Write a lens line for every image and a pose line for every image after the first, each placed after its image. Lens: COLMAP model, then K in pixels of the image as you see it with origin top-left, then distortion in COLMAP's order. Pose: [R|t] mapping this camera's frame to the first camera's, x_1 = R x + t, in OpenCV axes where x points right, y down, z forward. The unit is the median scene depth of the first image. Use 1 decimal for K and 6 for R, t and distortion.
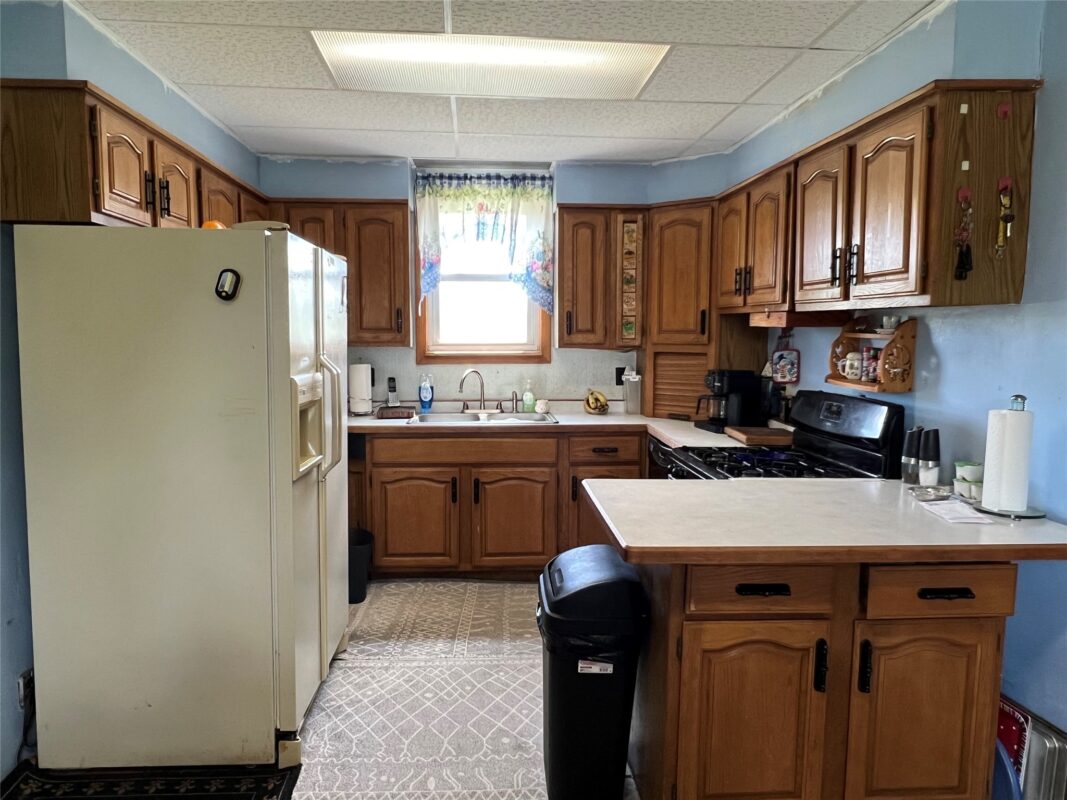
lens RADIAL K [[737.2, 0, 531.2], [0, 737.2, 403.5], [0, 0, 1]] dist [-0.005279, 0.004624]
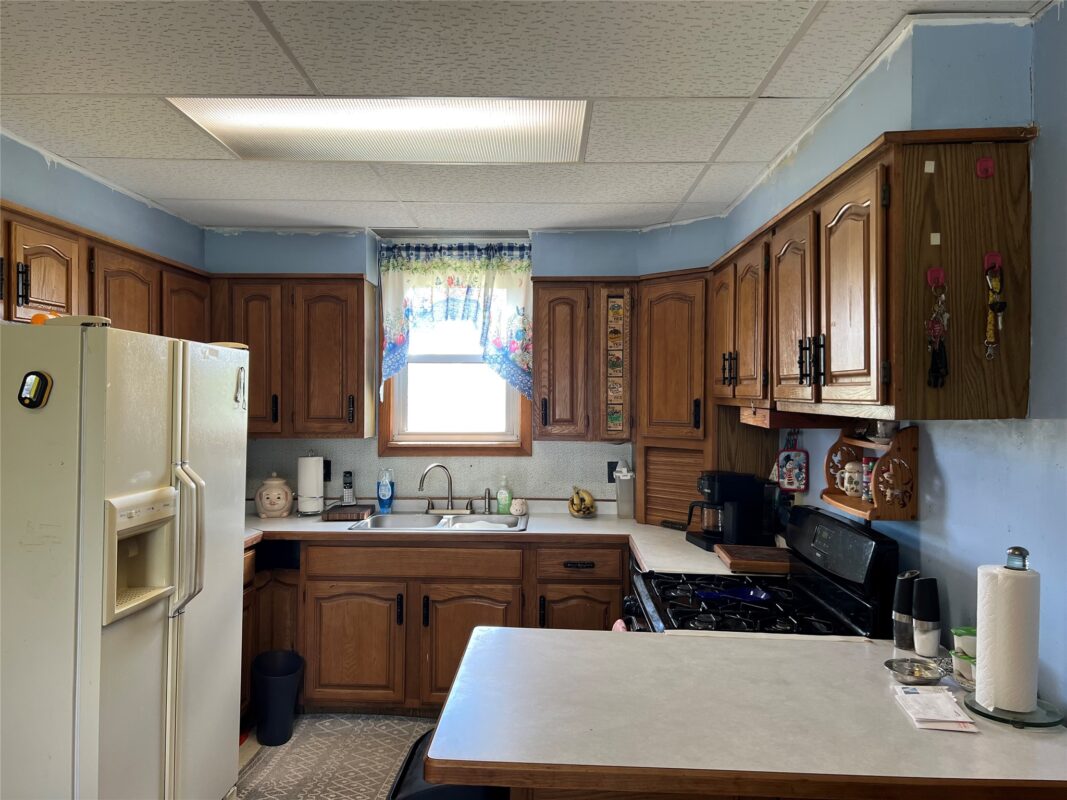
lens RADIAL K [[796.4, 0, 528.3], [0, 796.4, 400.0], [0, 0, 1]] dist [0.051744, -0.048366]
pose [[0.994740, 0.003975, -0.102359, 0.147193], [-0.013513, 0.995606, -0.092657, -0.042520], [0.101541, 0.093553, 0.990423, 0.083765]]
